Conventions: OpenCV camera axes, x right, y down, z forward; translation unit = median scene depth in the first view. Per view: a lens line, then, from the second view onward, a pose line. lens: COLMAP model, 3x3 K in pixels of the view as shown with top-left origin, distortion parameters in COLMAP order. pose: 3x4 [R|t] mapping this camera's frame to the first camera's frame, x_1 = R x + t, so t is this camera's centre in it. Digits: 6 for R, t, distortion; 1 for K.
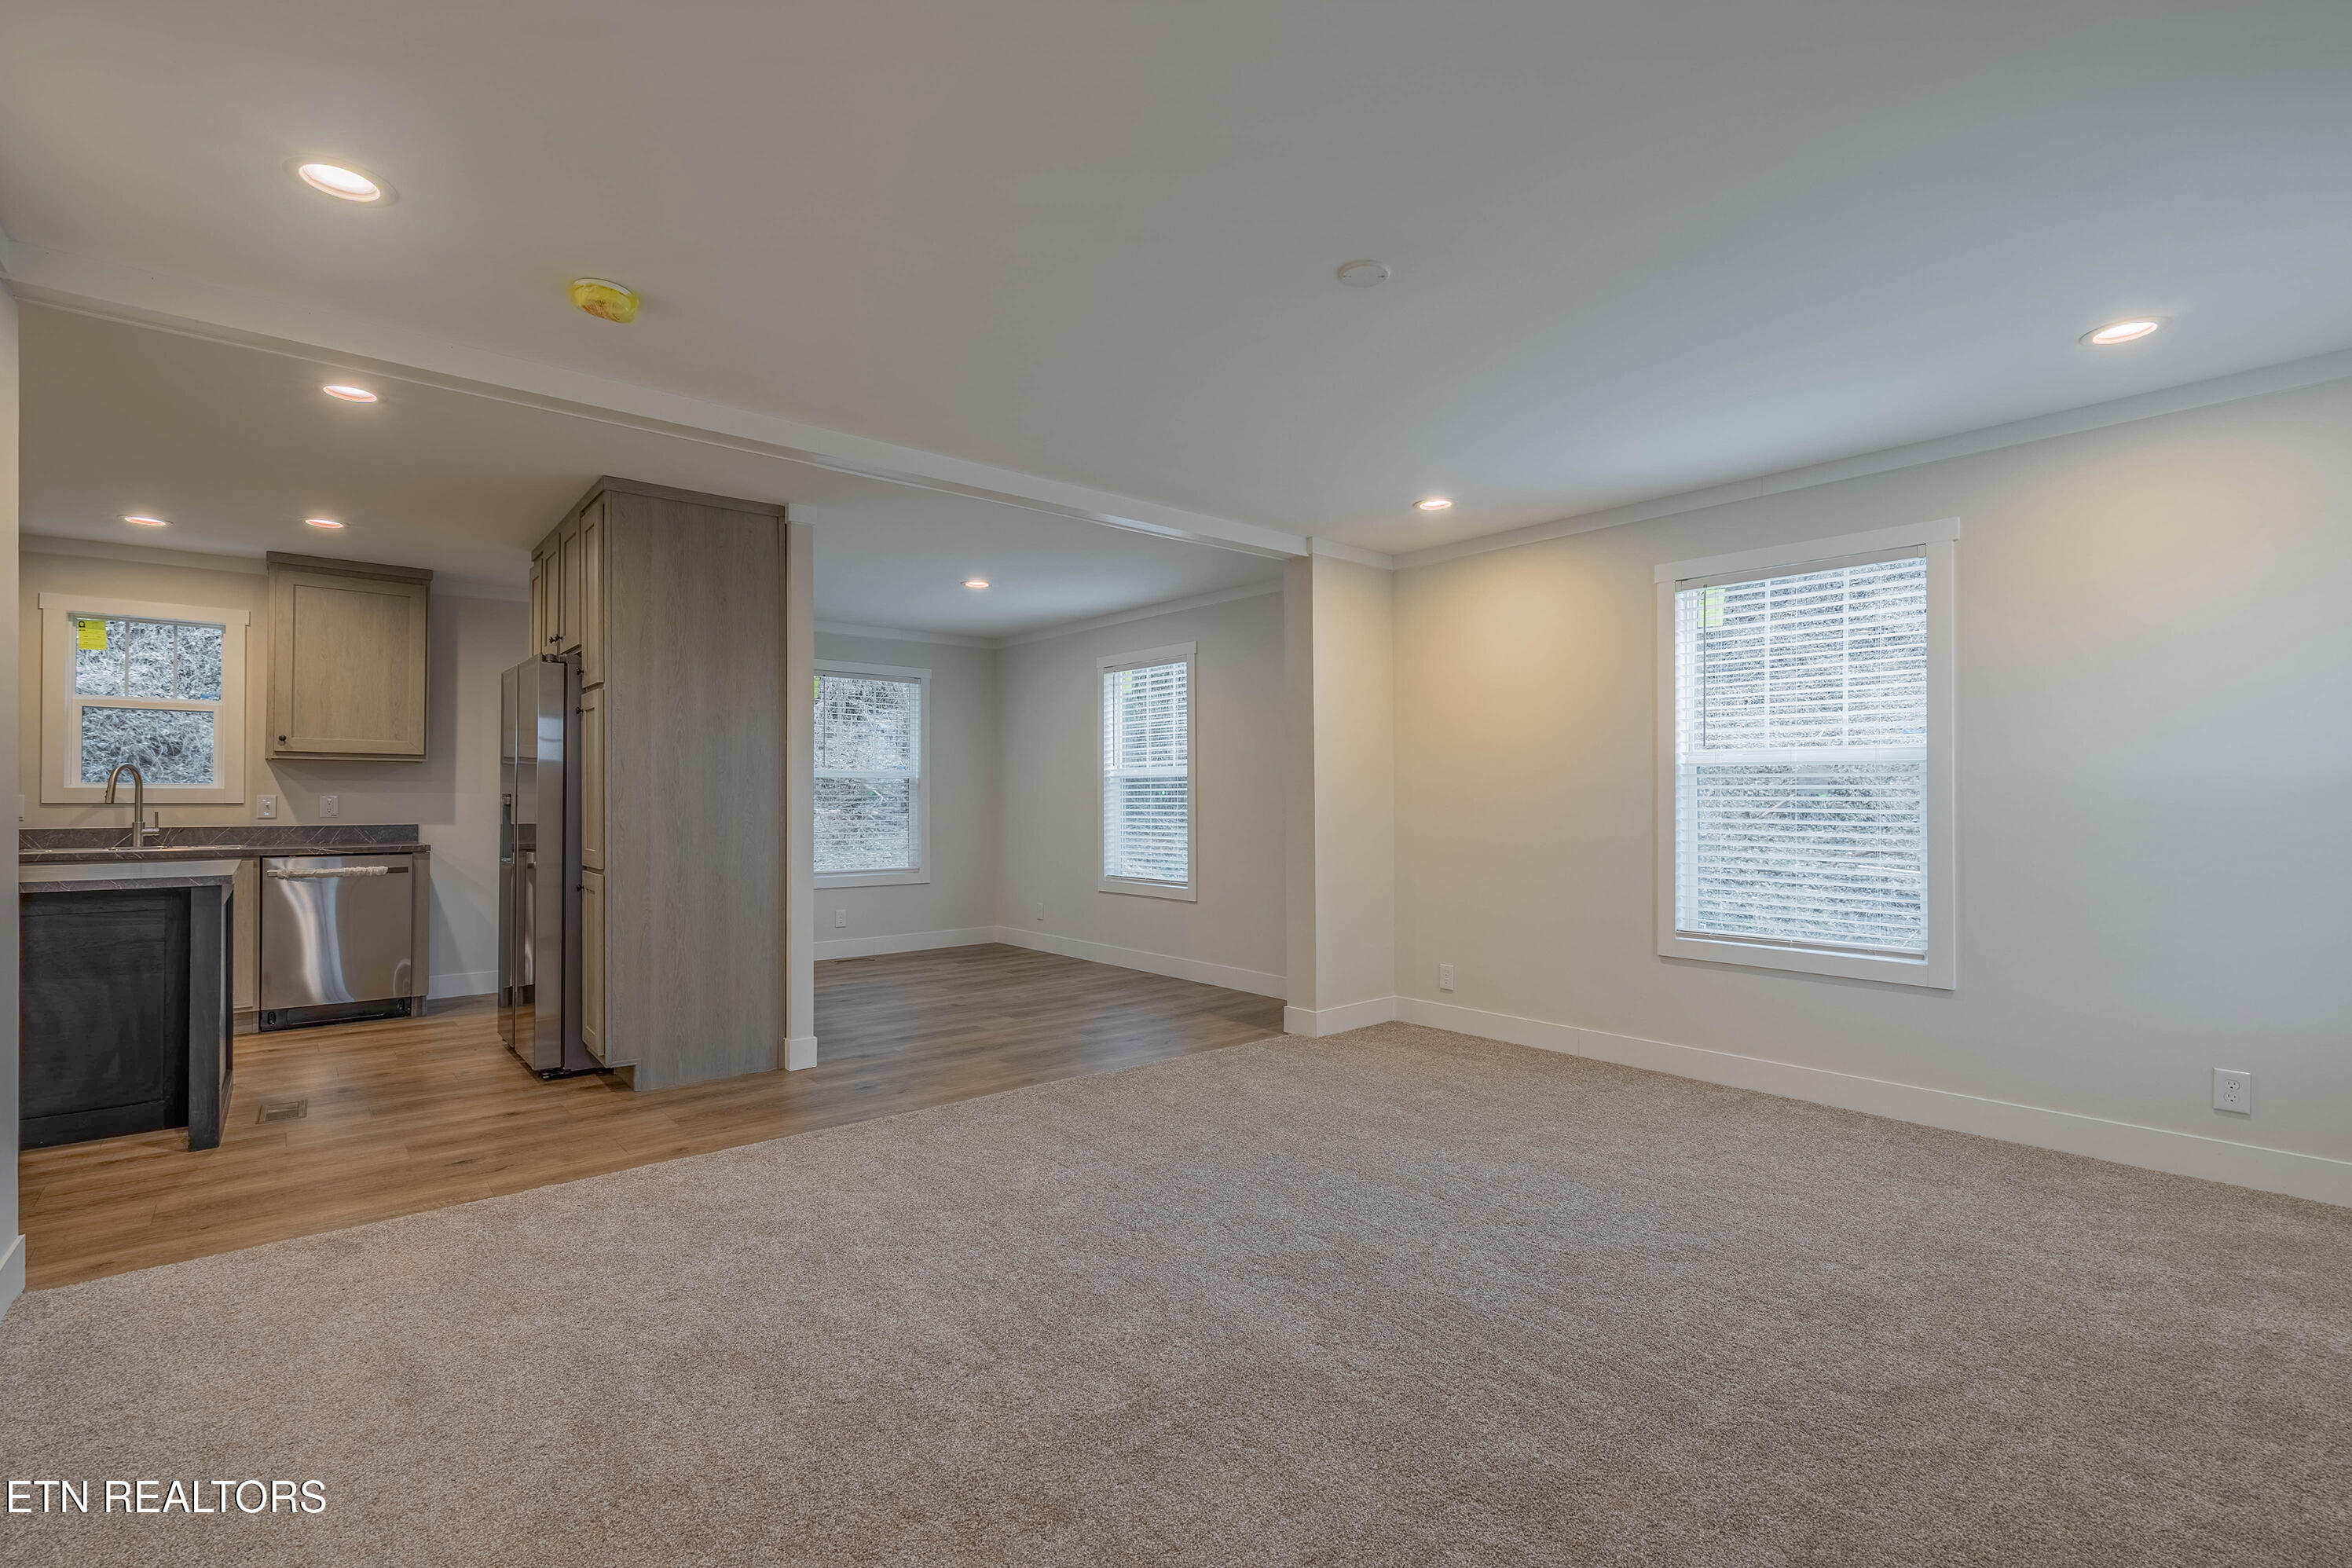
lens RADIAL K [[1051.9, 0, 1171.1], [0, 1051.9, 790.0], [0, 0, 1]] dist [-0.001664, 0.000151]
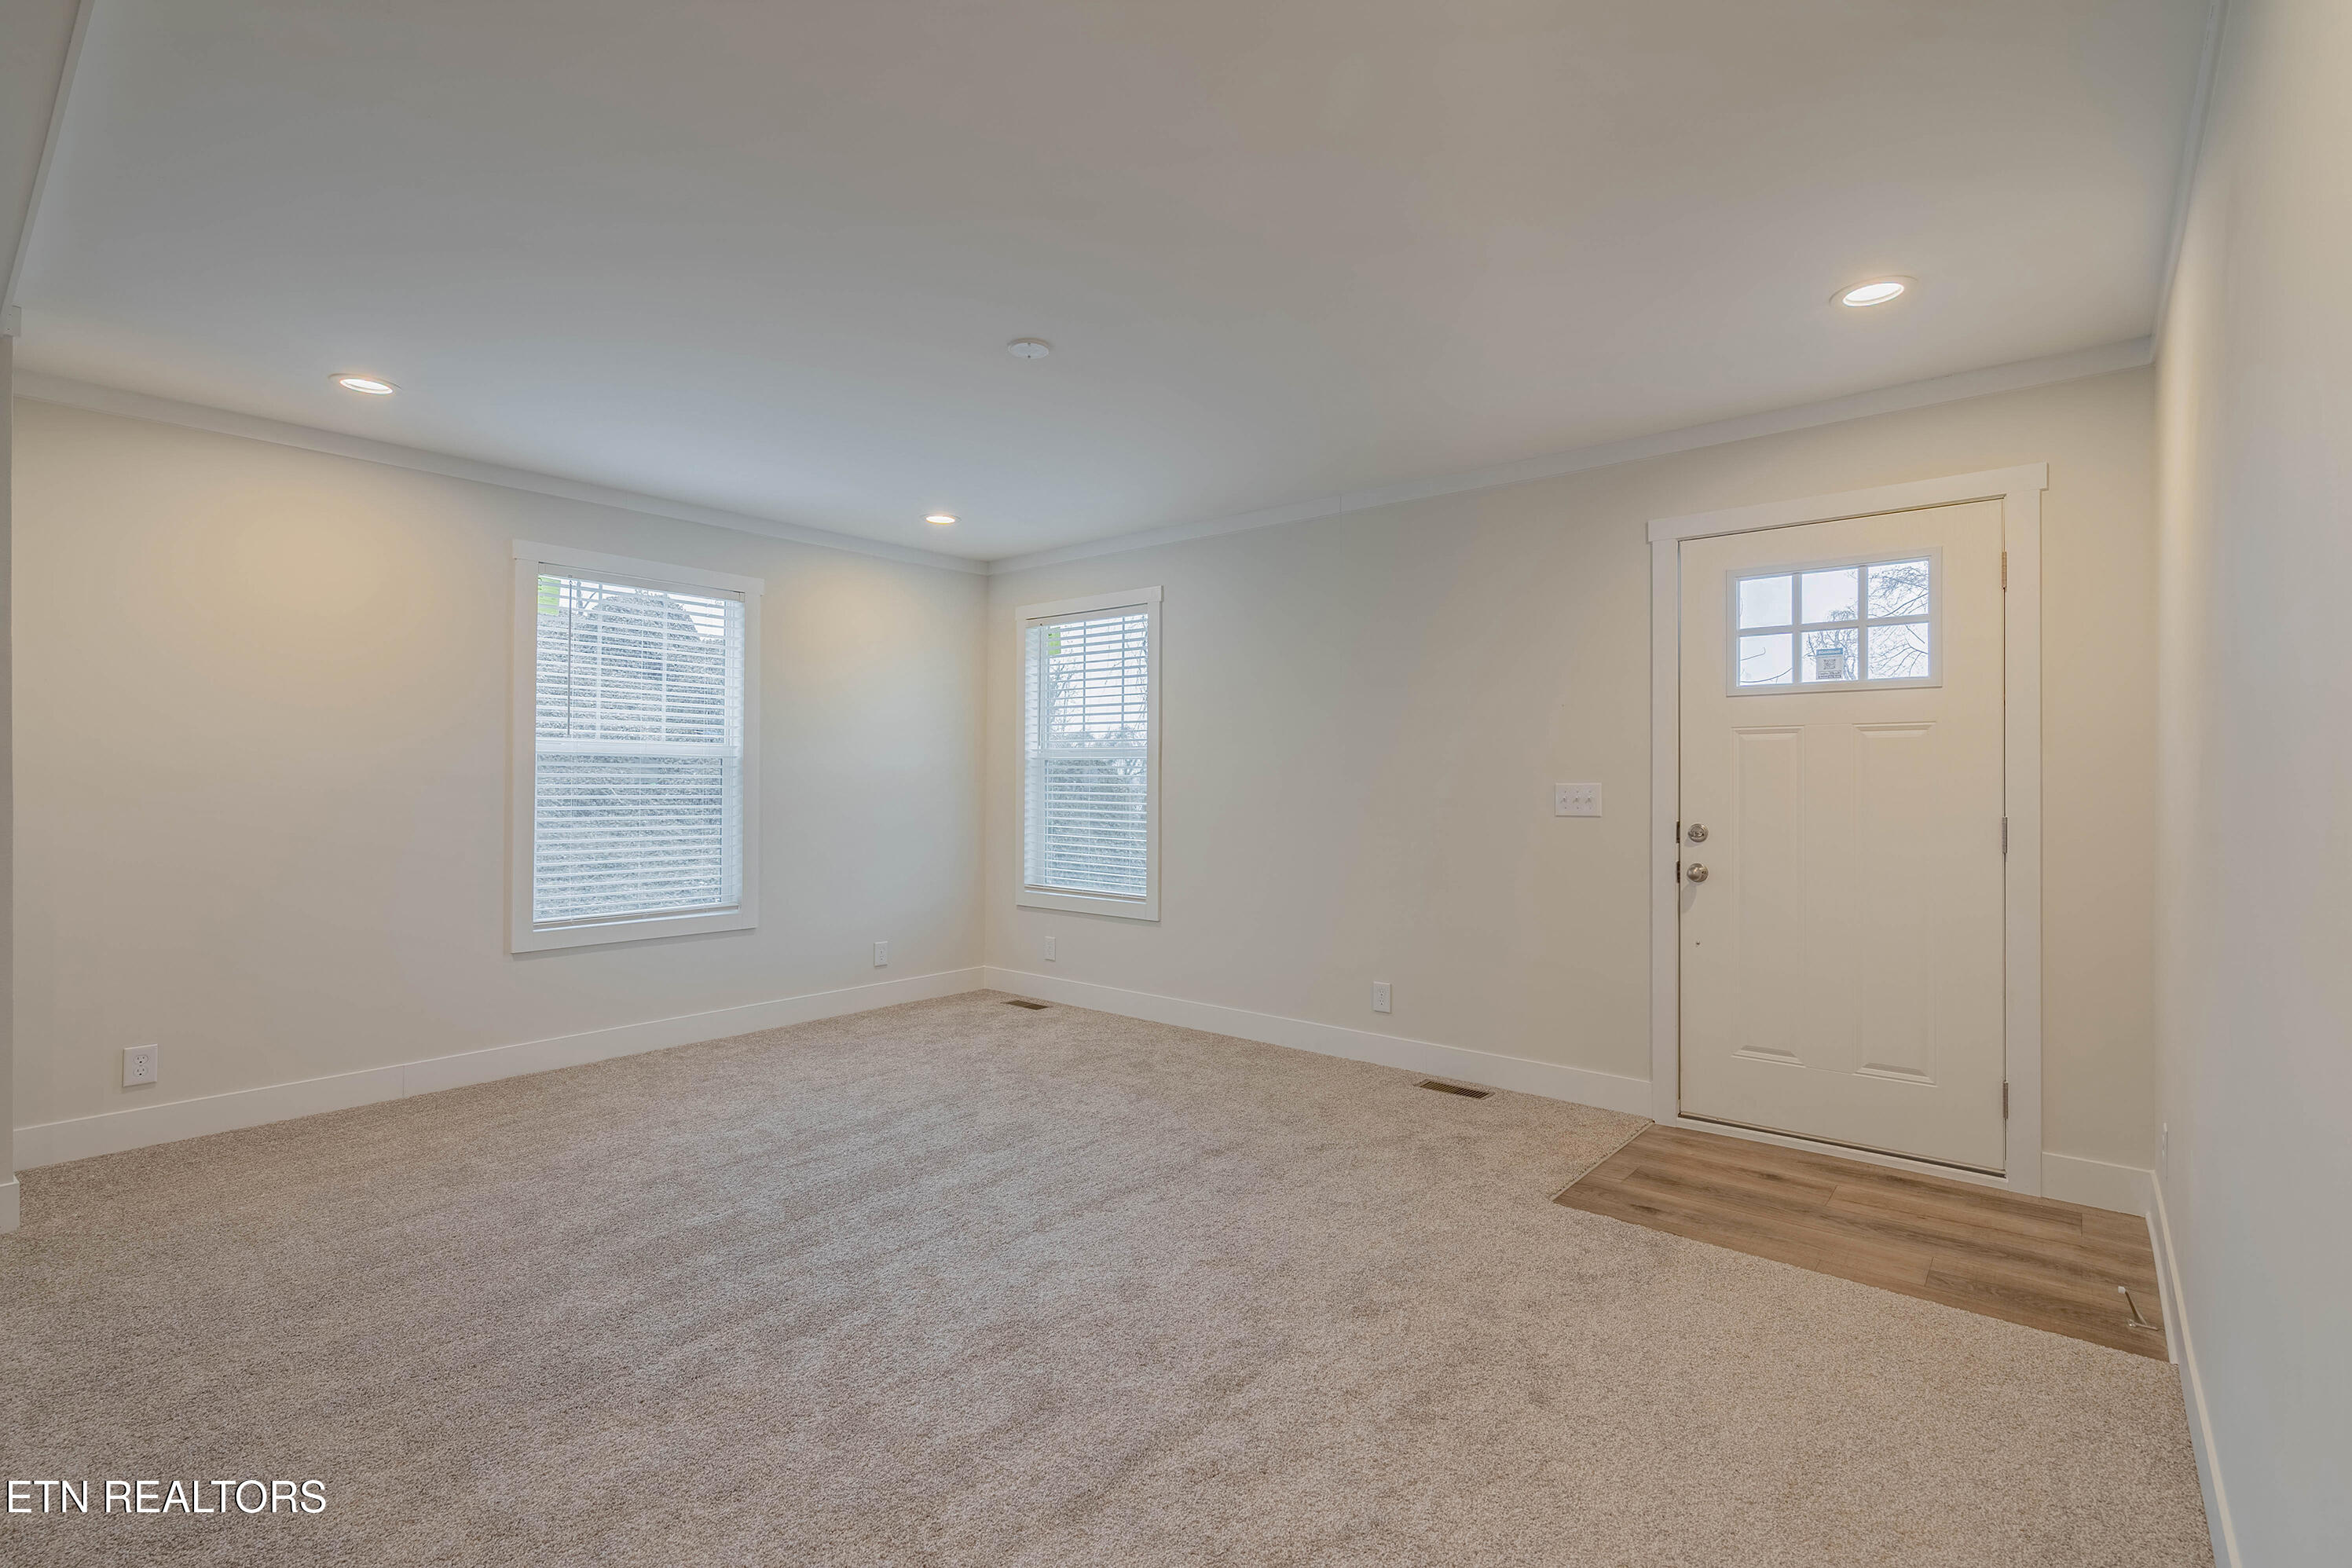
lens RADIAL K [[1073.4, 0, 1176.0], [0, 1073.4, 773.0], [0, 0, 1]] dist [-0.000075, 0.000061]
pose [[-0.176522, 0.007996, 0.984264, -0.510516], [-0.003430, 0.999956, -0.008739, 0.004305], [-0.984291, -0.004919, -0.176486, 0.494999]]
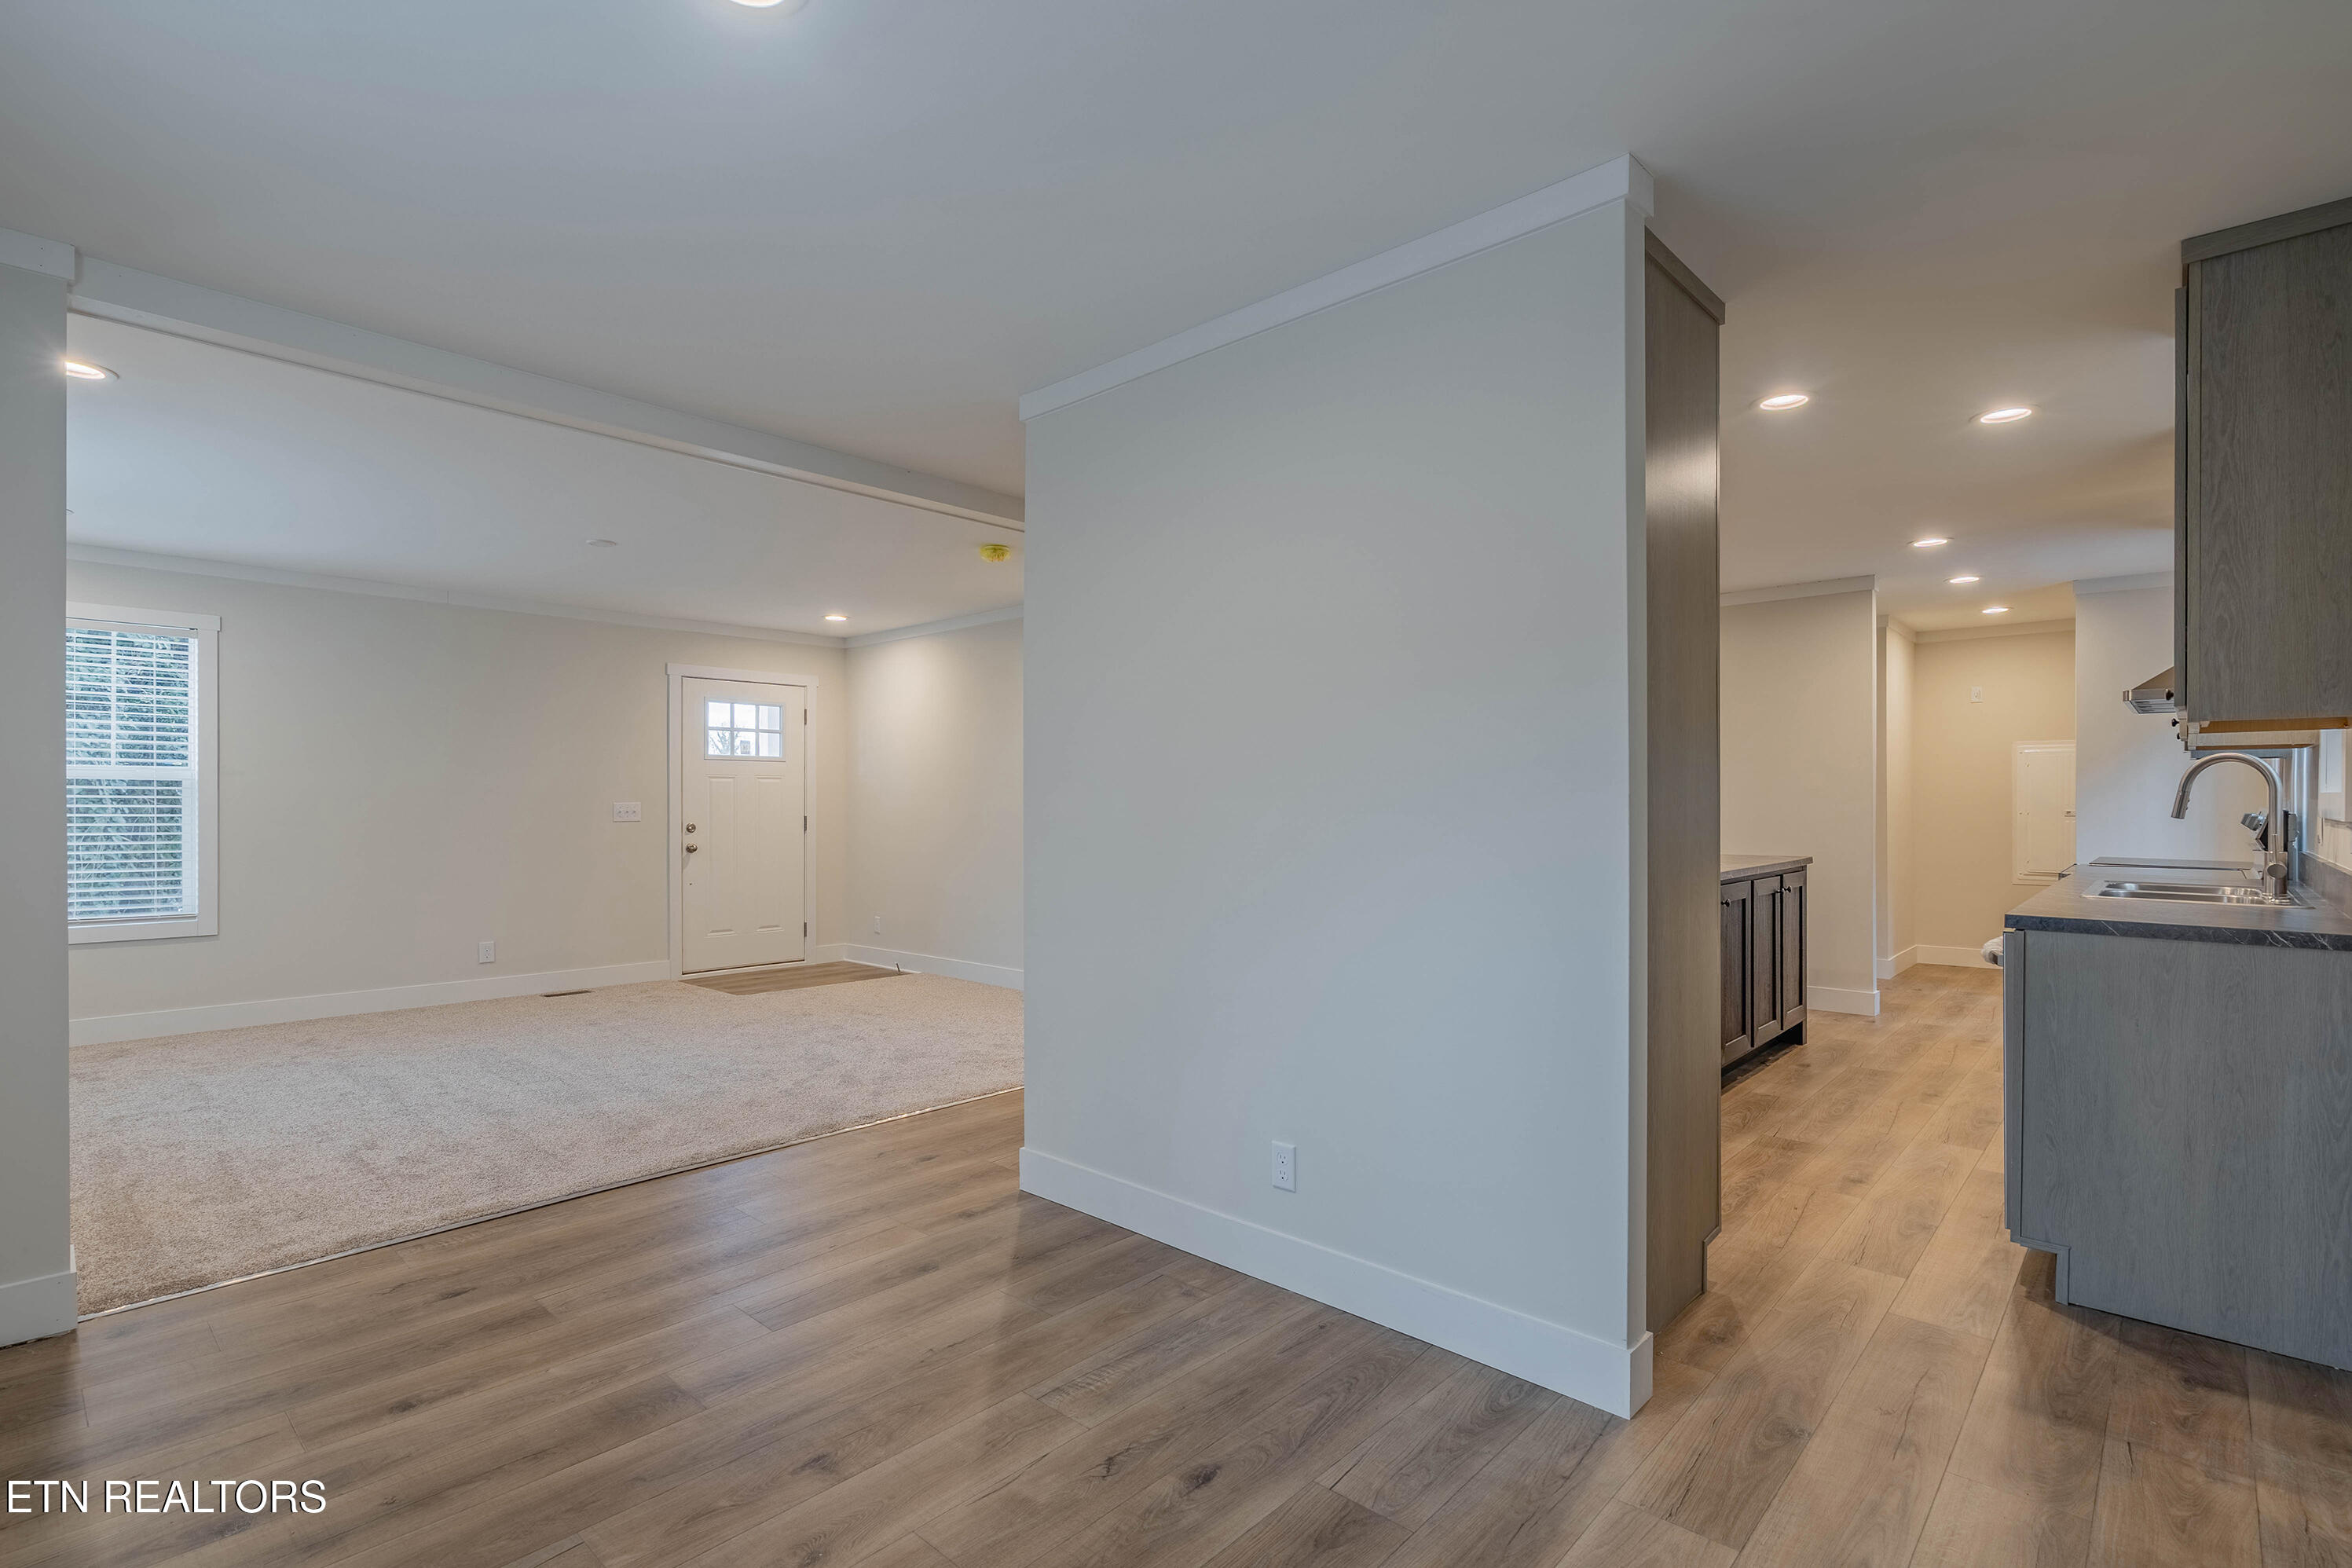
lens RADIAL K [[1121.1, 0, 1176.9], [0, 1121.1, 796.7], [0, 0, 1]] dist [0.002546, 0.000368]
pose [[-0.991927, 0.000250, -0.126811, -0.314929], [0.000992, 0.999983, -0.005789, 0.005190], [0.126808, -0.005868, -0.991910, 1.550913]]
